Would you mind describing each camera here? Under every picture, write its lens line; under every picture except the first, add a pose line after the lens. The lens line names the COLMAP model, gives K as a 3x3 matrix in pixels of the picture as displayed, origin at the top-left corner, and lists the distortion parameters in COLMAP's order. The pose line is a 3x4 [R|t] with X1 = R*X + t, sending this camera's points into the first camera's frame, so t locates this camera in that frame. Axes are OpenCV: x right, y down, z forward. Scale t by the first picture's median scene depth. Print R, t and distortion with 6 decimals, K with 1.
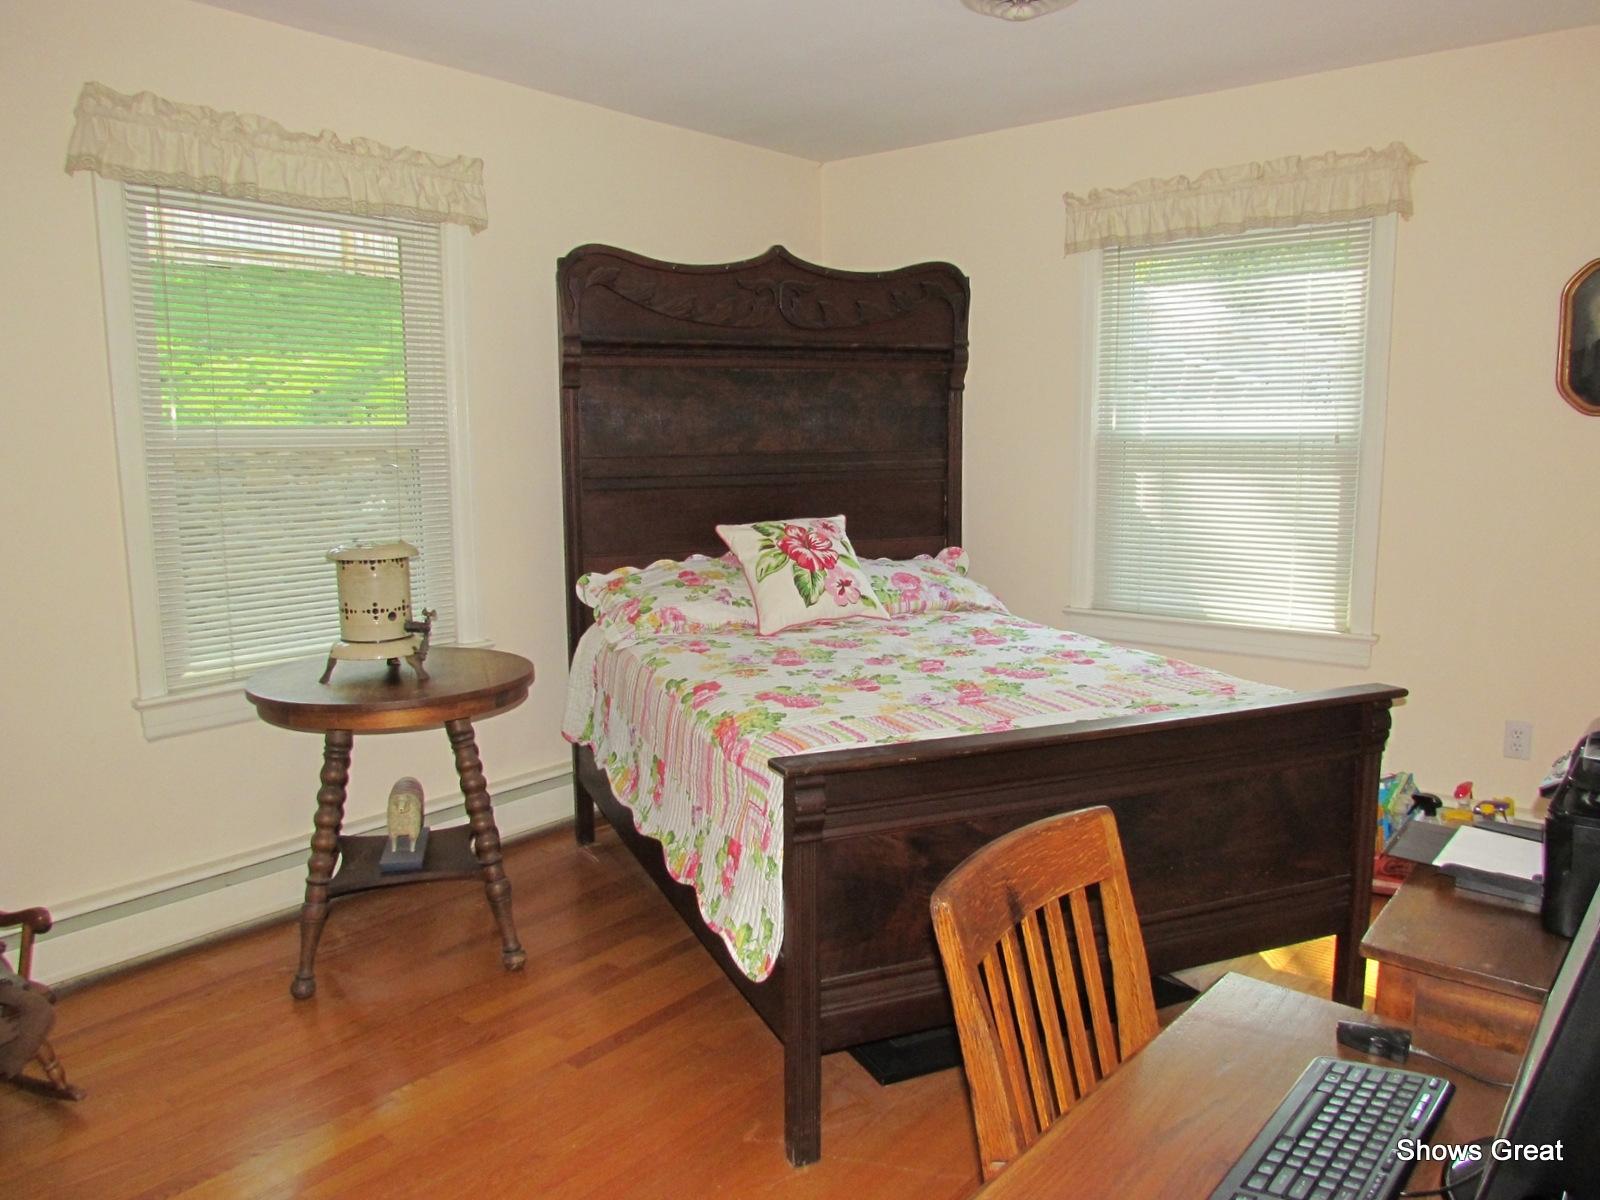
lens RADIAL K [[1294.3, 0, 800.0], [0, 1294.3, 600.0], [0, 0, 1]] dist [-0.029688, -0.004044]
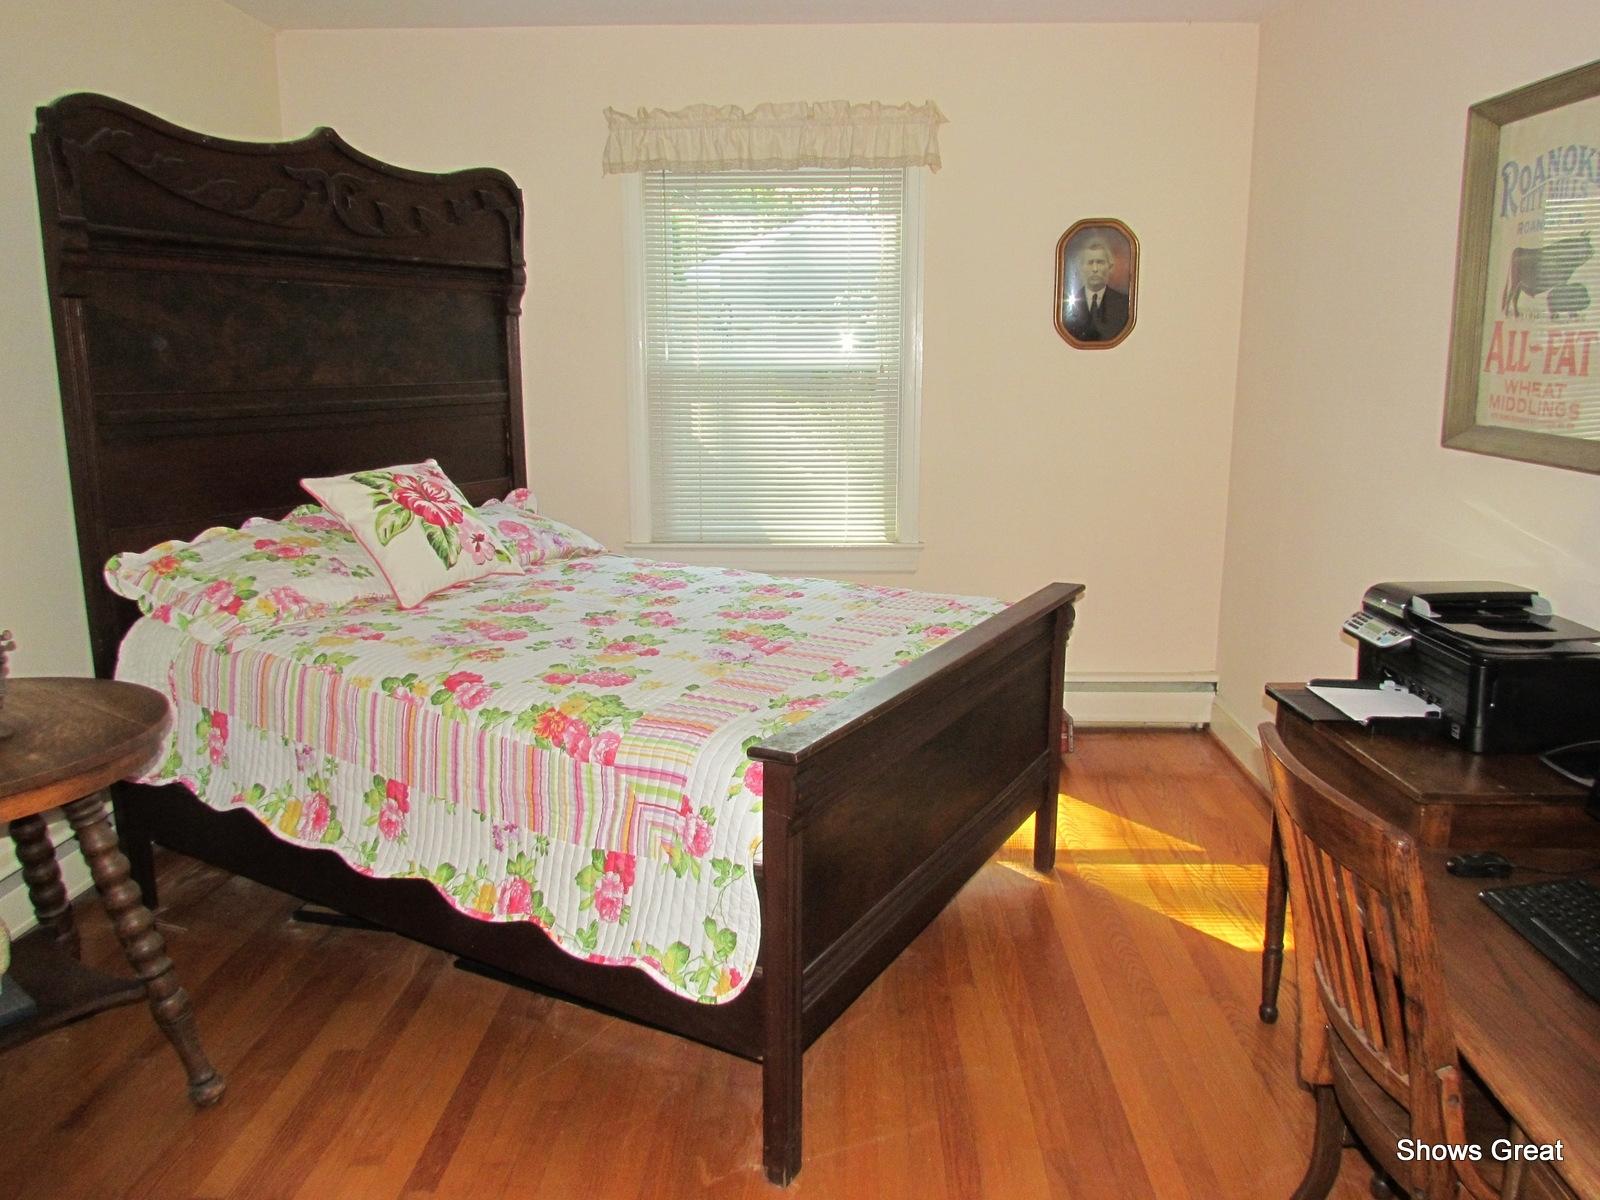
lens RADIAL K [[1223.8, 0, 800.0], [0, 1223.8, 600.0], [0, 0, 1]] dist [-0.007590, 0.002140]
pose [[0.765826, -0.117946, 0.632138, -0.320754], [0.076814, 0.992776, 0.092175, -0.030290], [-0.638443, -0.022033, 0.769354, 0.227174]]
